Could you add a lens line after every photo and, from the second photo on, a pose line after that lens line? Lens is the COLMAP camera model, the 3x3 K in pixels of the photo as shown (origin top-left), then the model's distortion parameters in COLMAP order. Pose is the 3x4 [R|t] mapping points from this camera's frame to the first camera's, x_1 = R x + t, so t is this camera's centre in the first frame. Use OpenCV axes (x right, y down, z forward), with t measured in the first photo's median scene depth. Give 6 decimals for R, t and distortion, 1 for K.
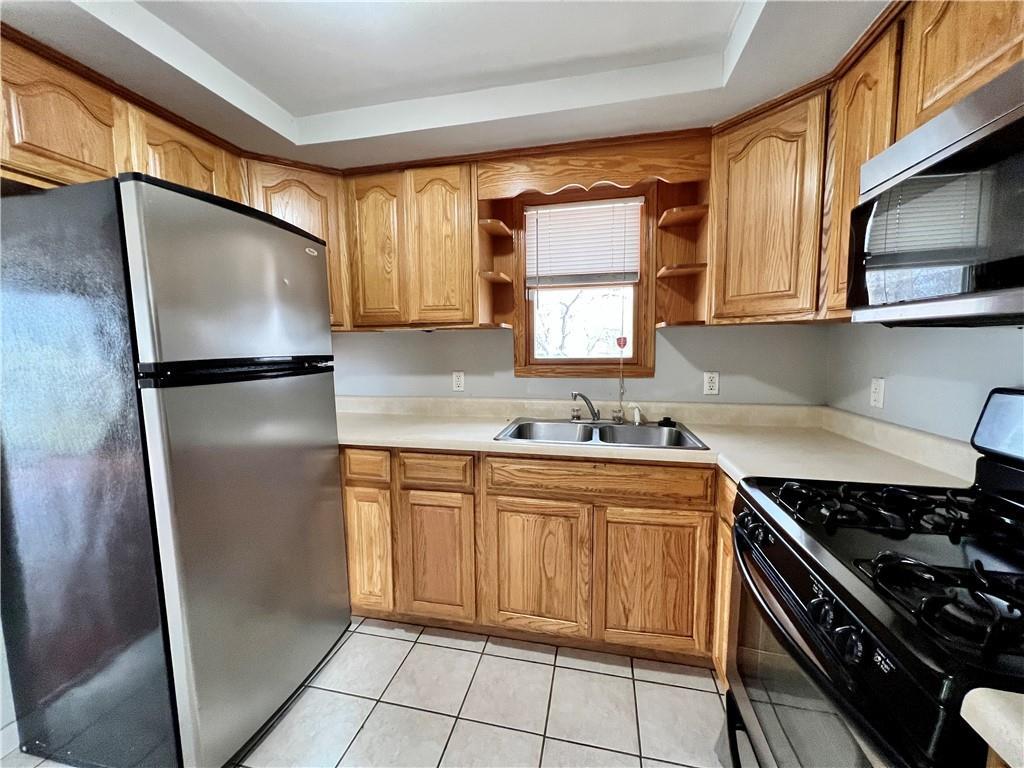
lens RADIAL K [[407.7, 0, 512.0], [0, 407.7, 384.0], [0, 0, 1]] dist [-0.002695, -0.000282]
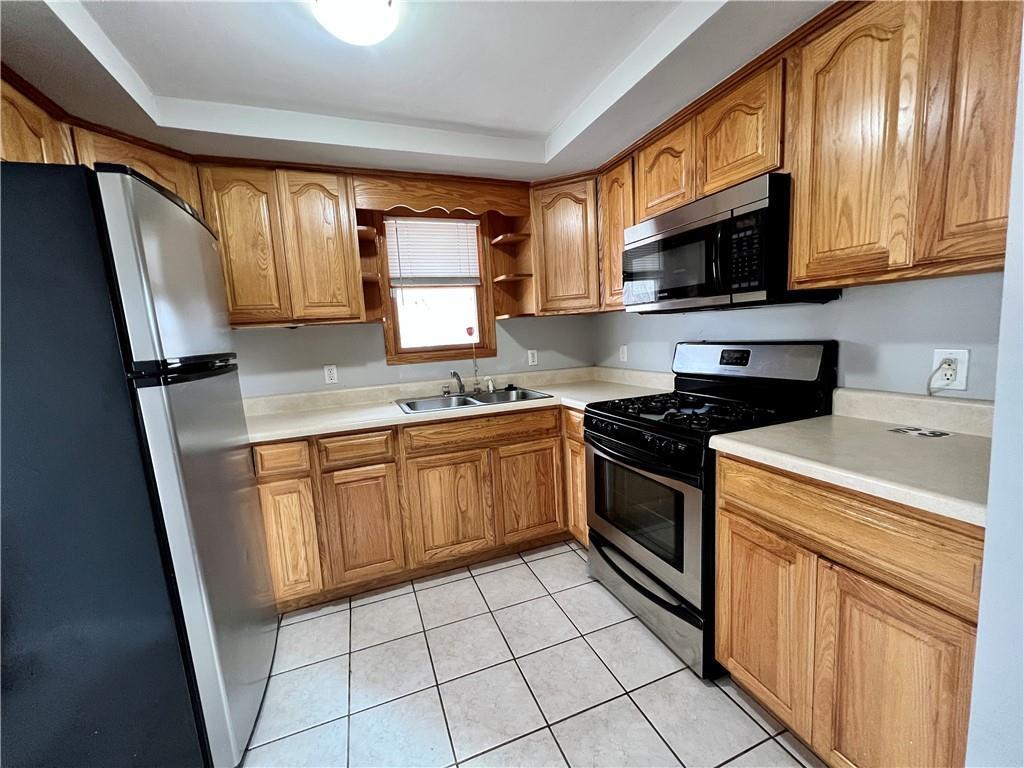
lens RADIAL K [[408.5, 0, 508.9], [0, 408.5, 384.2], [0, 0, 1]] dist [0.001168, 0.000160]
pose [[0.833872, -0.106090, 0.541666, -0.422865], [0.101155, 0.994107, 0.038982, 0.031537], [-0.542610, 0.022287, 0.839689, -0.178120]]
